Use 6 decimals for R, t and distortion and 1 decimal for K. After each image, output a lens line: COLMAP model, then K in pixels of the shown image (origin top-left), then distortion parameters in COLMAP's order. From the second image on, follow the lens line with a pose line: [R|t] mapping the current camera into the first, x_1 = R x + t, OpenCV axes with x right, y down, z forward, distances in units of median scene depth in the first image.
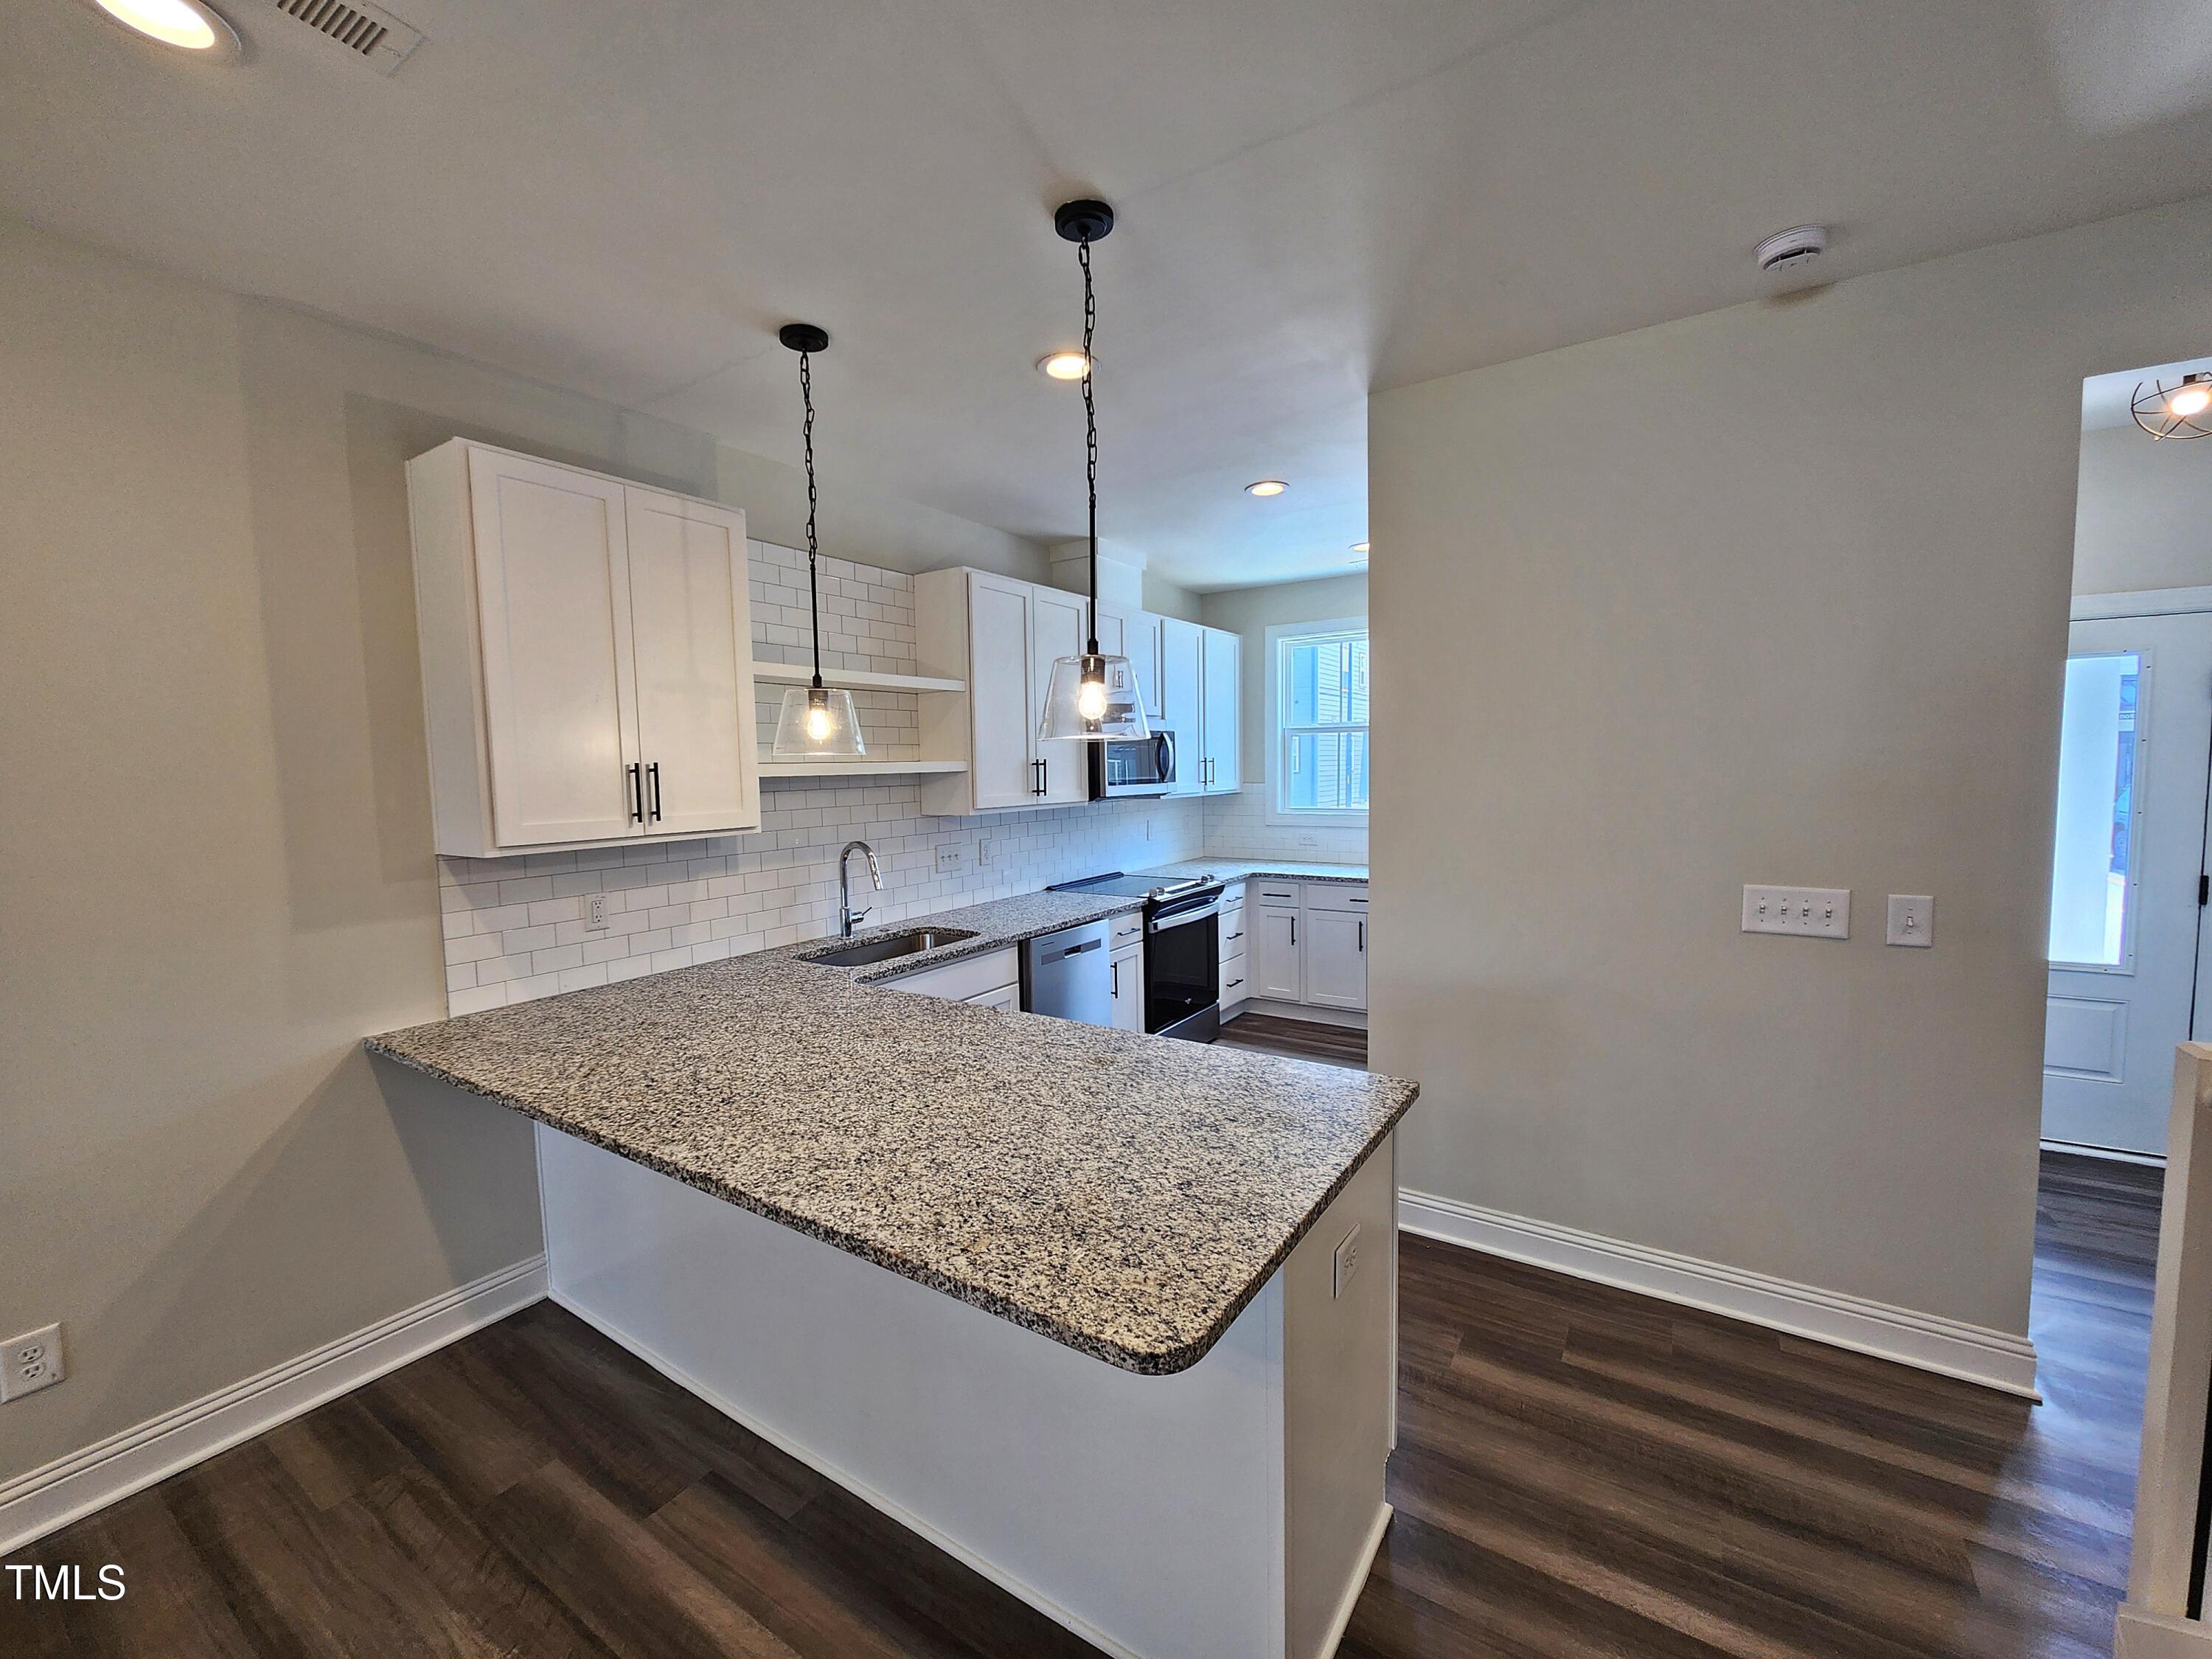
lens RADIAL K [[921.5, 0, 1086.8], [0, 921.5, 831.7], [0, 0, 1]] dist [-0.002308, -0.000341]
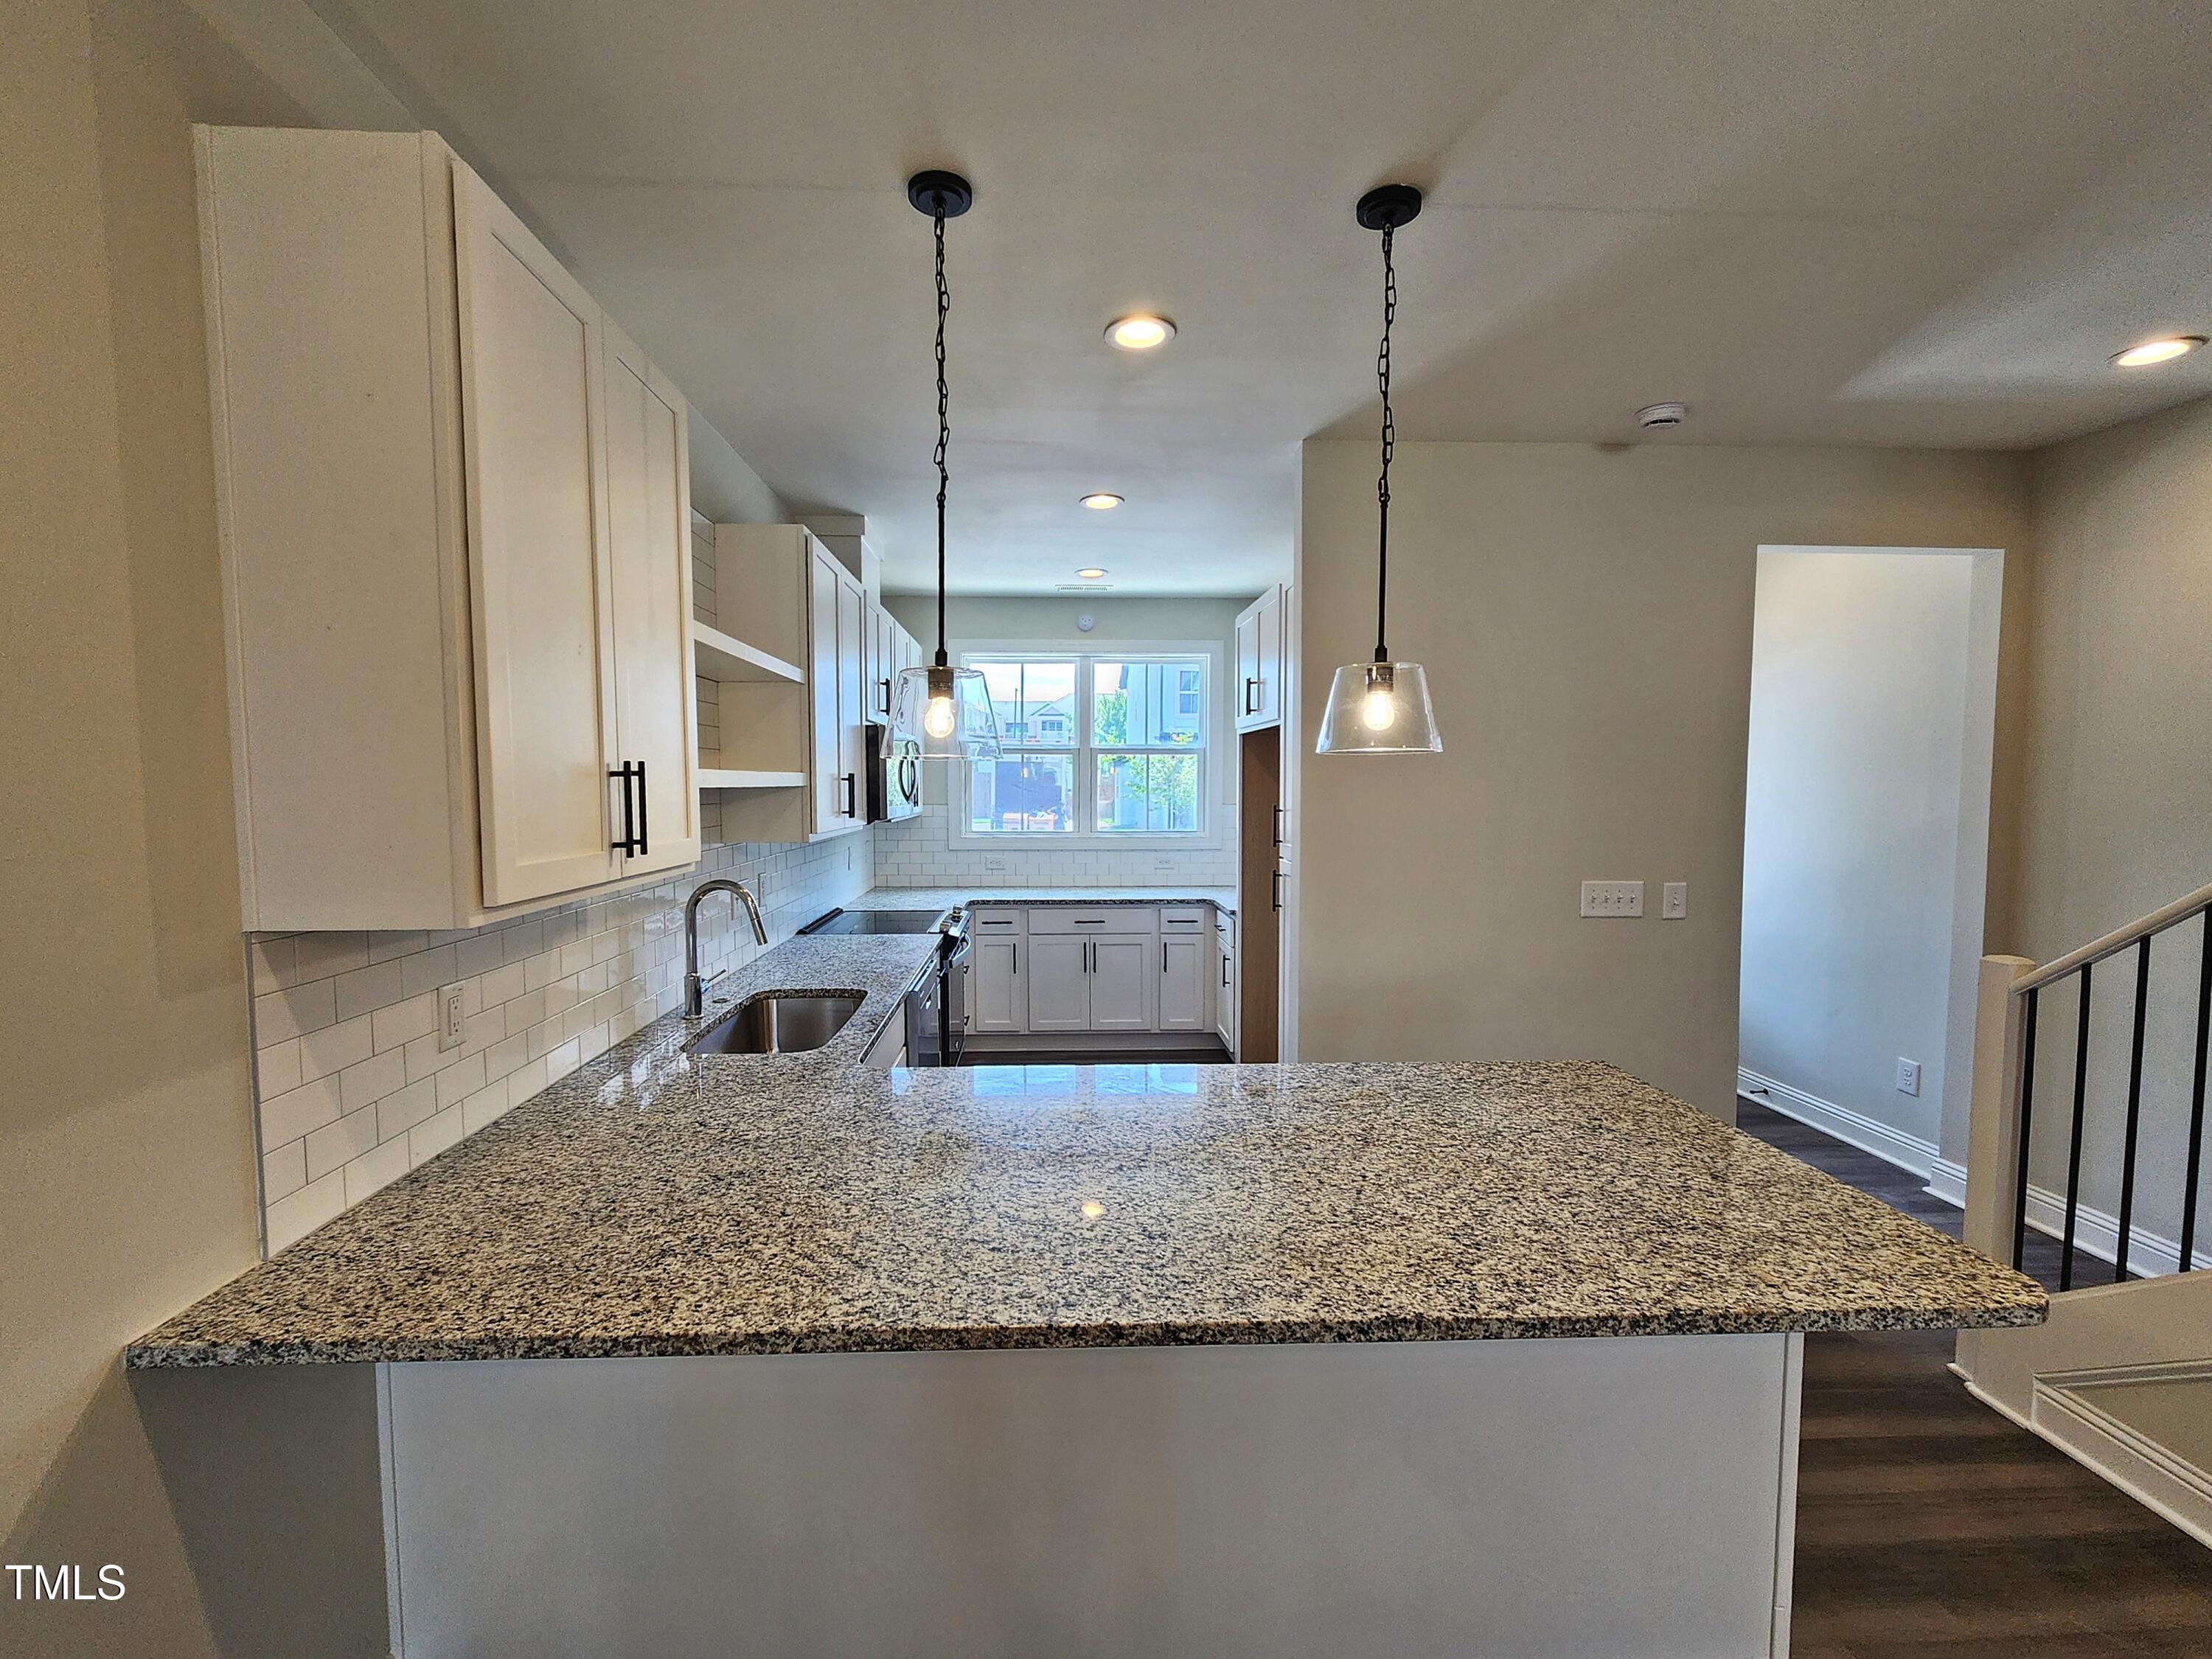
lens RADIAL K [[955.9, 0, 1095.2], [0, 955.9, 835.7], [0, 0, 1]] dist [-0.003456, -0.000365]
pose [[0.800495, -0.013016, 0.599198, -0.588527], [0.027861, 0.999491, -0.015510, -0.005708], [-0.598692, 0.029110, 0.800450, 0.286416]]
